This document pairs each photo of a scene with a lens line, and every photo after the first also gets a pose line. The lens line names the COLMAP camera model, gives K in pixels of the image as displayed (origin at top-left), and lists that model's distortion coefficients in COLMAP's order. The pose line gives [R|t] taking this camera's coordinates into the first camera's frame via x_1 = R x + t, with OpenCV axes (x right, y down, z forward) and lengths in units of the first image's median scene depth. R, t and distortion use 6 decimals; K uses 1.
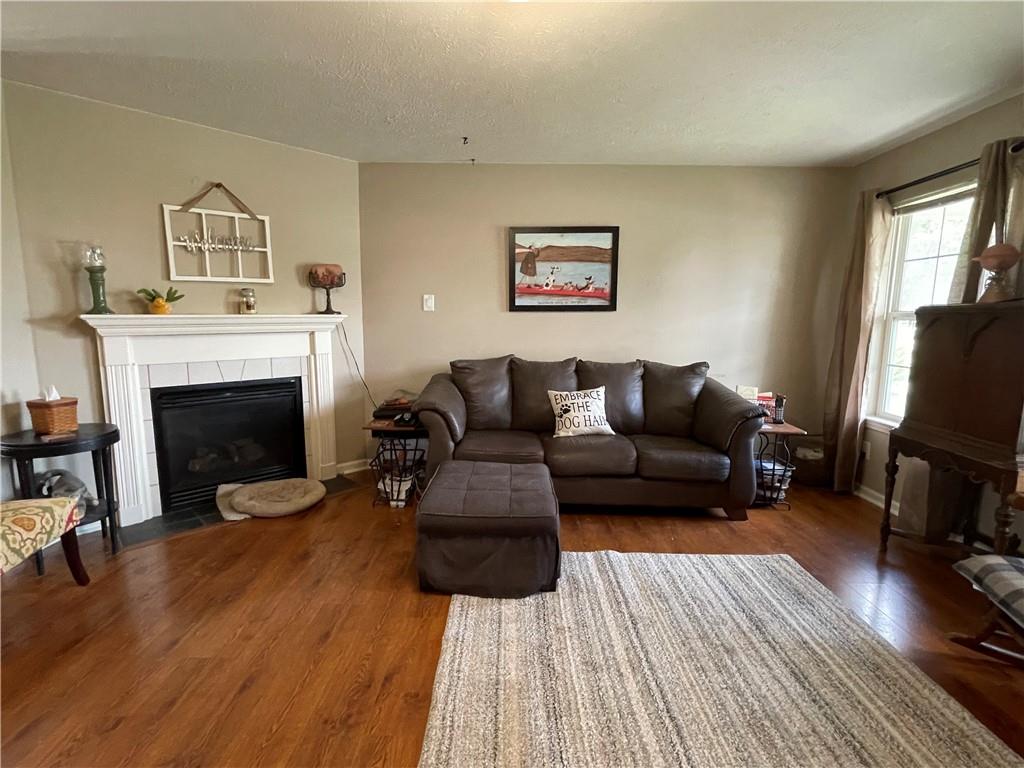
lens RADIAL K [[495.6, 0, 507.4], [0, 495.6, 384.0], [0, 0, 1]] dist [0.001066, -0.000202]
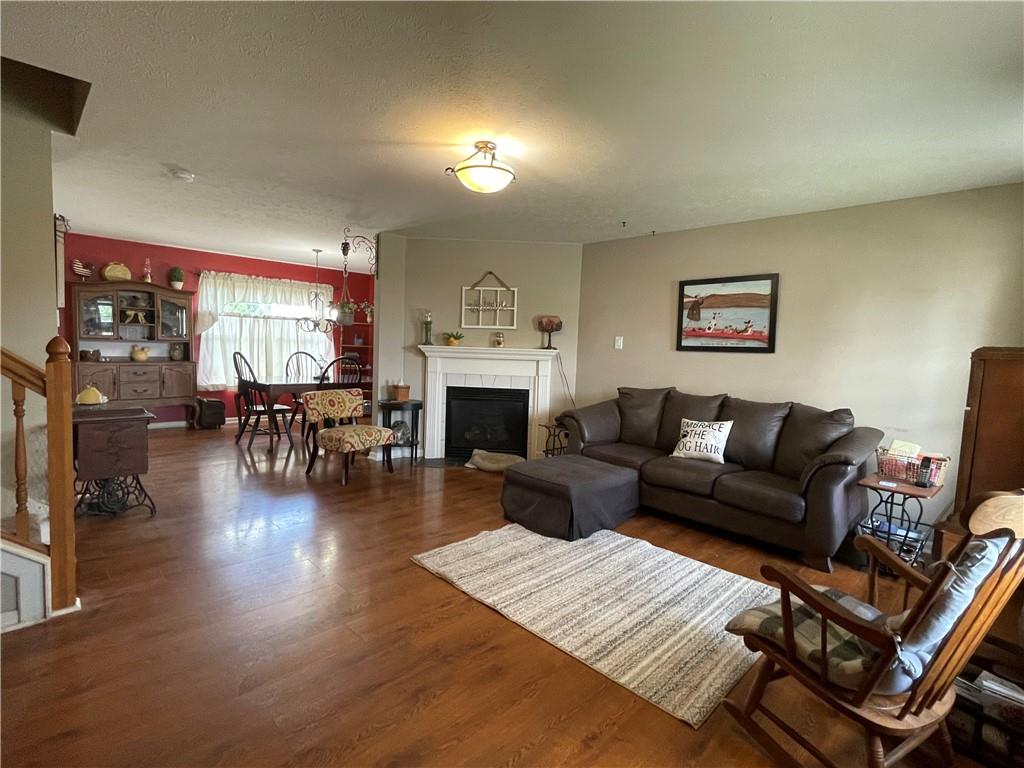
lens RADIAL K [[495.6, 0, 507.4], [0, 495.6, 384.0], [0, 0, 1]] dist [0.001066, -0.000202]
pose [[0.710643, 0.072271, -0.699831, 0.637197], [-0.129610, 0.991133, -0.029259, 0.021985], [0.691511, 0.111498, 0.713709, -0.133074]]
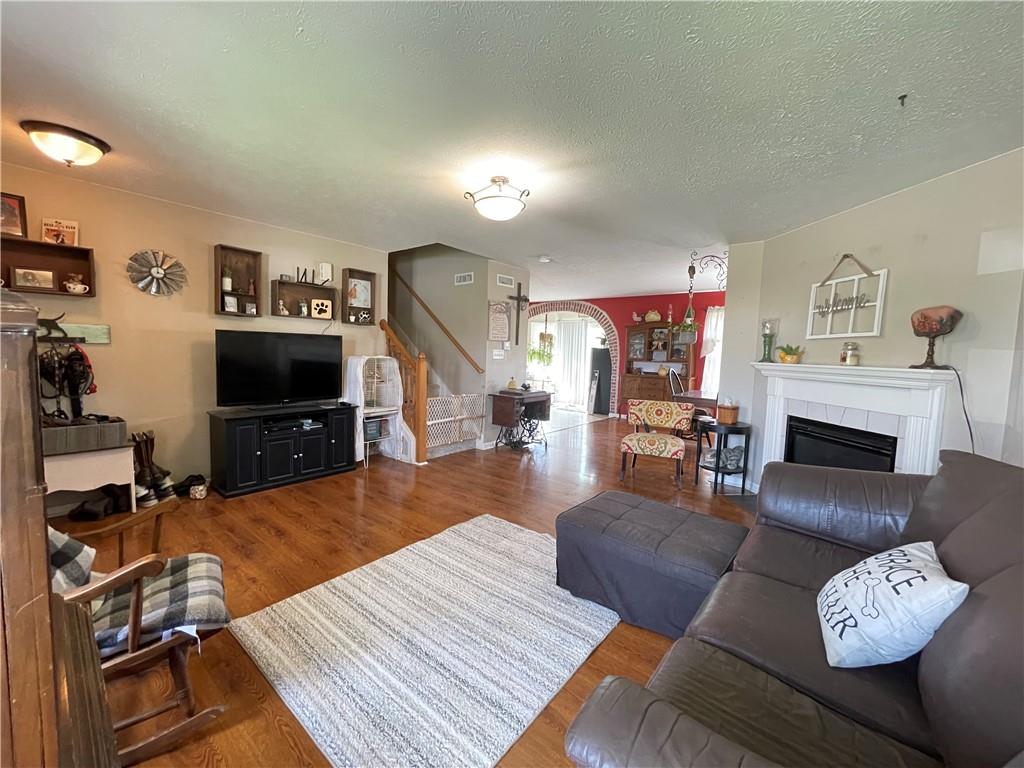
lens RADIAL K [[414.8, 0, 509.5], [0, 414.8, 384.8], [0, 0, 1]] dist [0.002539, 0.000115]
pose [[-0.622416, 0.036620, -0.781830, 0.636432], [-0.146506, 0.975798, 0.162339, -0.135875], [0.768853, 0.215585, -0.601987, 0.963853]]
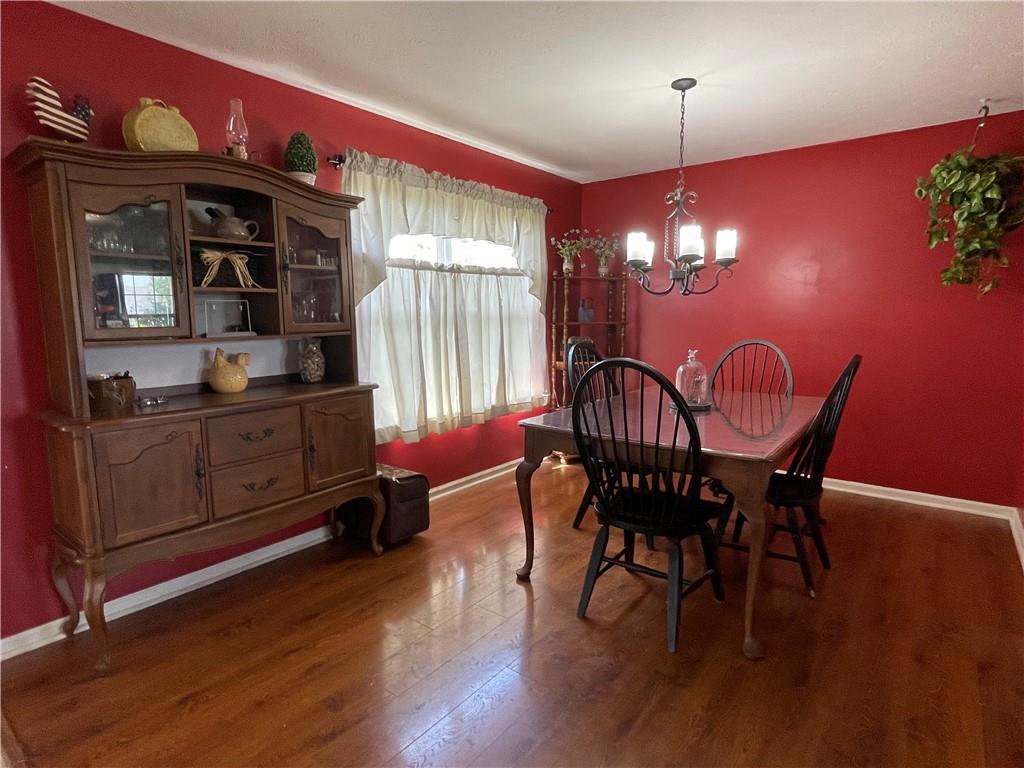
lens RADIAL K [[553.7, 0, 505.9], [0, 553.7, 383.4], [0, 0, 1]] dist [-0.000992, -0.001424]
pose [[0.786349, 0.062398, -0.614623, -0.900715], [-0.074062, 0.997233, 0.006487, 0.014636], [0.613327, 0.040419, 0.788794, -0.130387]]
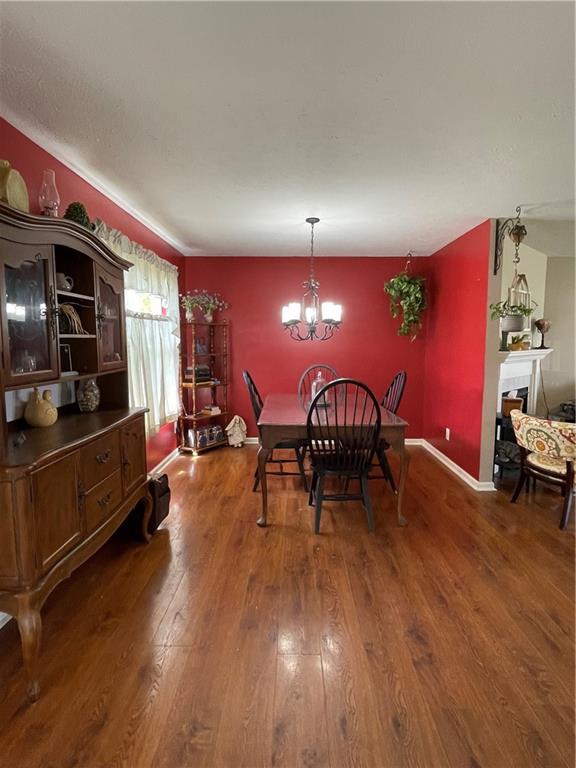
lens RADIAL K [[415.3, 0, 288.0], [0, 415.3, 384.0], [0, 0, 1]] dist [-0.000992, -0.001424]
pose [[0.999893, -0.008480, -0.011959, -1.276115], [0.007992, 0.999158, -0.040246, 0.023883], [0.012290, 0.040147, 0.999118, -0.393176]]
